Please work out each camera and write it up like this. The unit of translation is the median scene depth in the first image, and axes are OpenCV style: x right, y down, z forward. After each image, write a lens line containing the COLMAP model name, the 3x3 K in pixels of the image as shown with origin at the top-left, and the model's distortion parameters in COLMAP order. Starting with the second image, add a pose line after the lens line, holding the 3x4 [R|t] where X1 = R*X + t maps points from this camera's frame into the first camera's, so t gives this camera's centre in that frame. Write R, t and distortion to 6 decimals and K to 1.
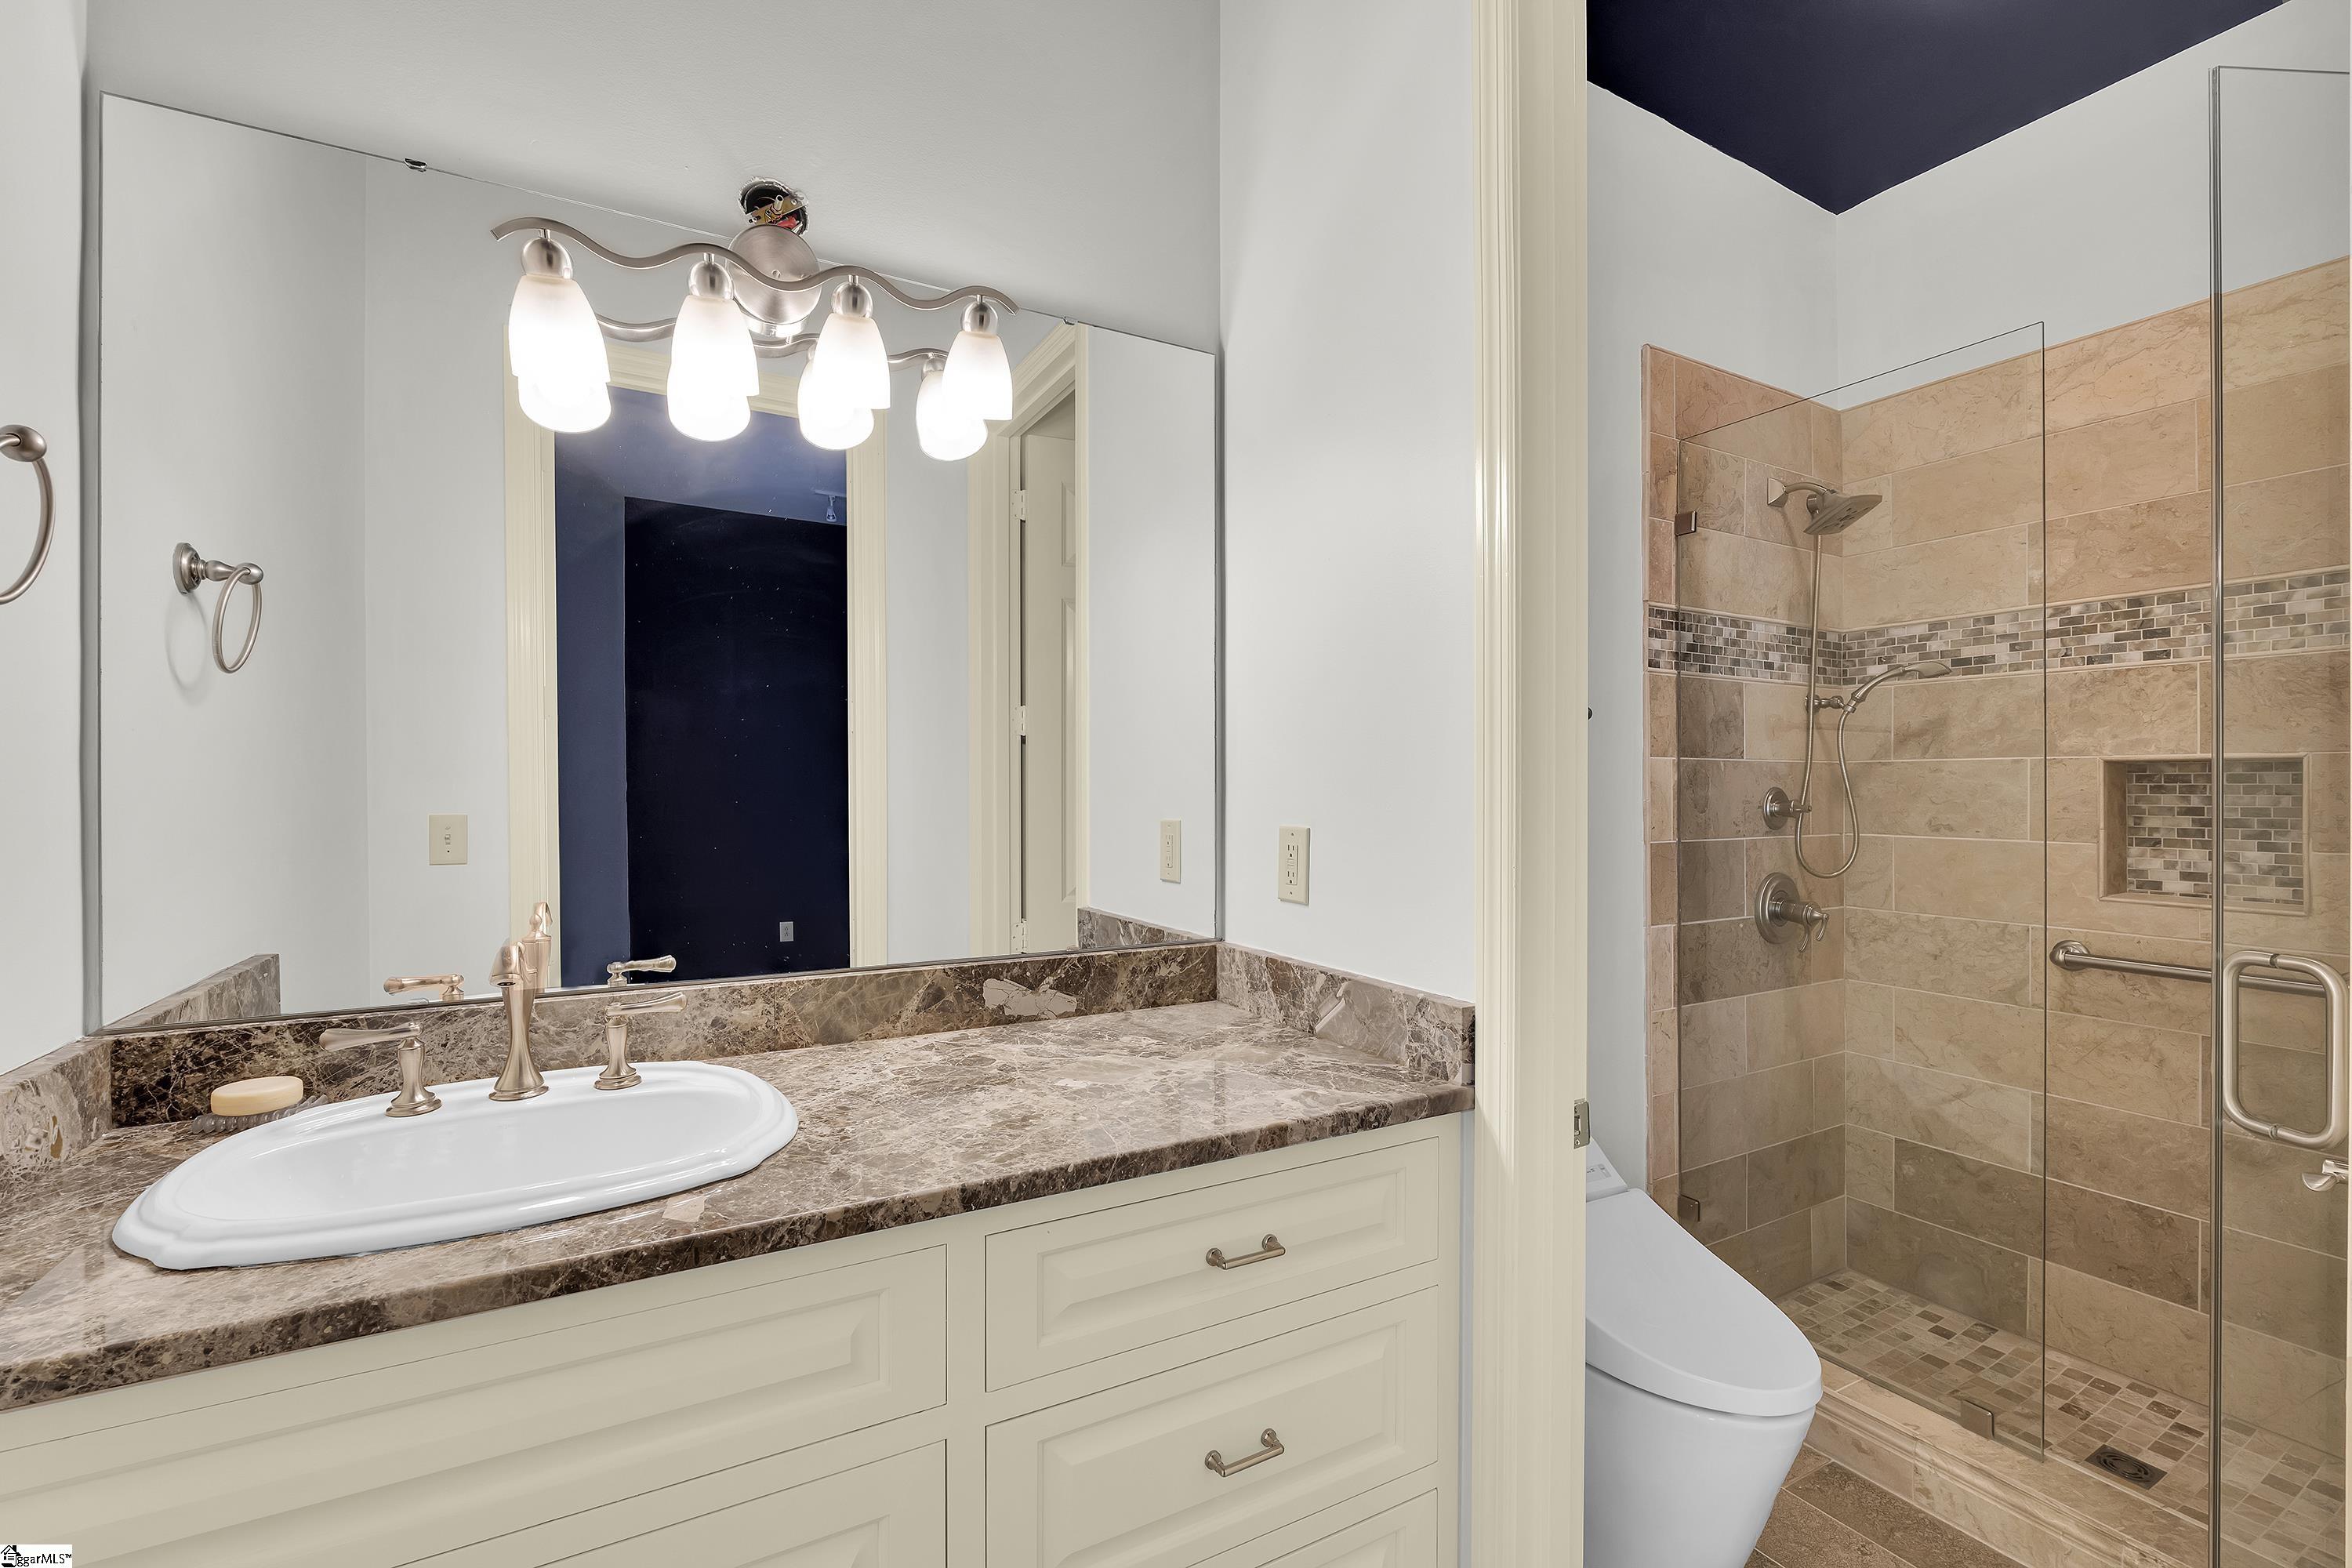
lens RADIAL K [[1052.0, 0, 1161.4], [0, 1052.0, 788.2], [0, 0, 1]] dist [-0.003896, -0.000244]
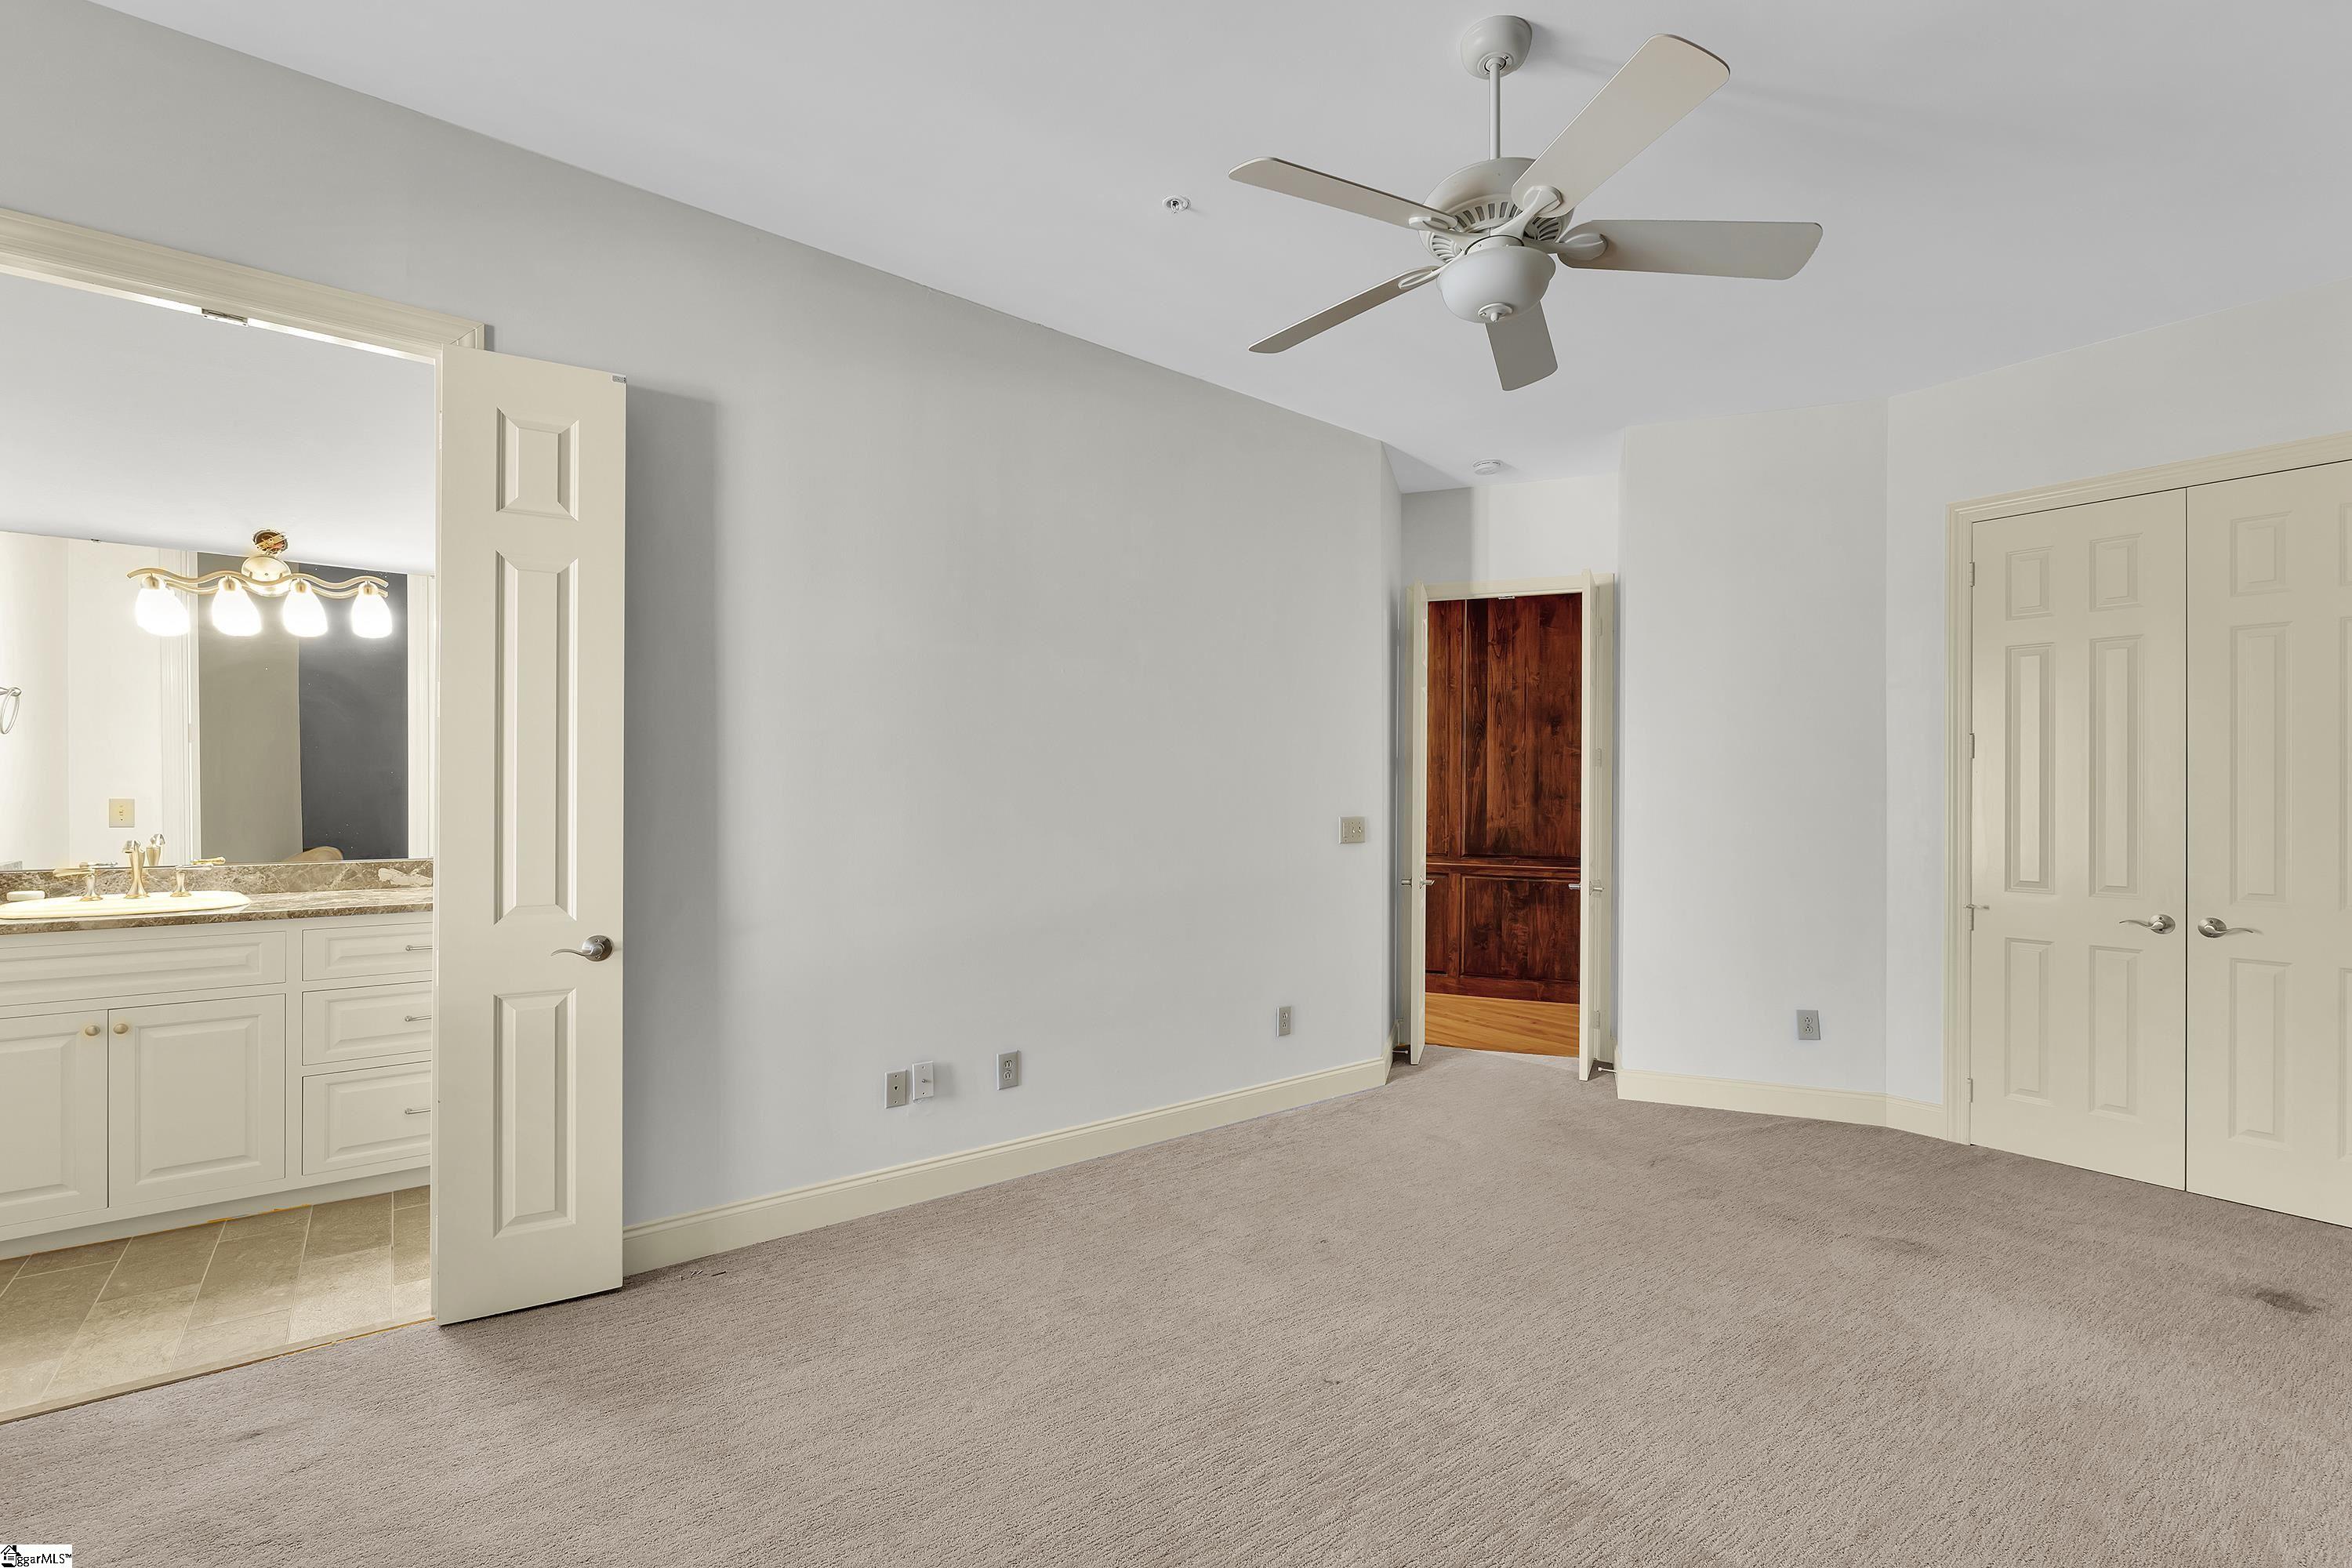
lens RADIAL K [[1052.0, 0, 1161.4], [0, 1052.0, 788.2], [0, 0, 1]] dist [-0.003896, -0.000244]
pose [[0.986341, 0.004753, 0.164649, 1.293273], [-0.004019, 0.999980, -0.004789, 0.012010], [-0.164669, 0.004062, 0.986341, -1.754426]]
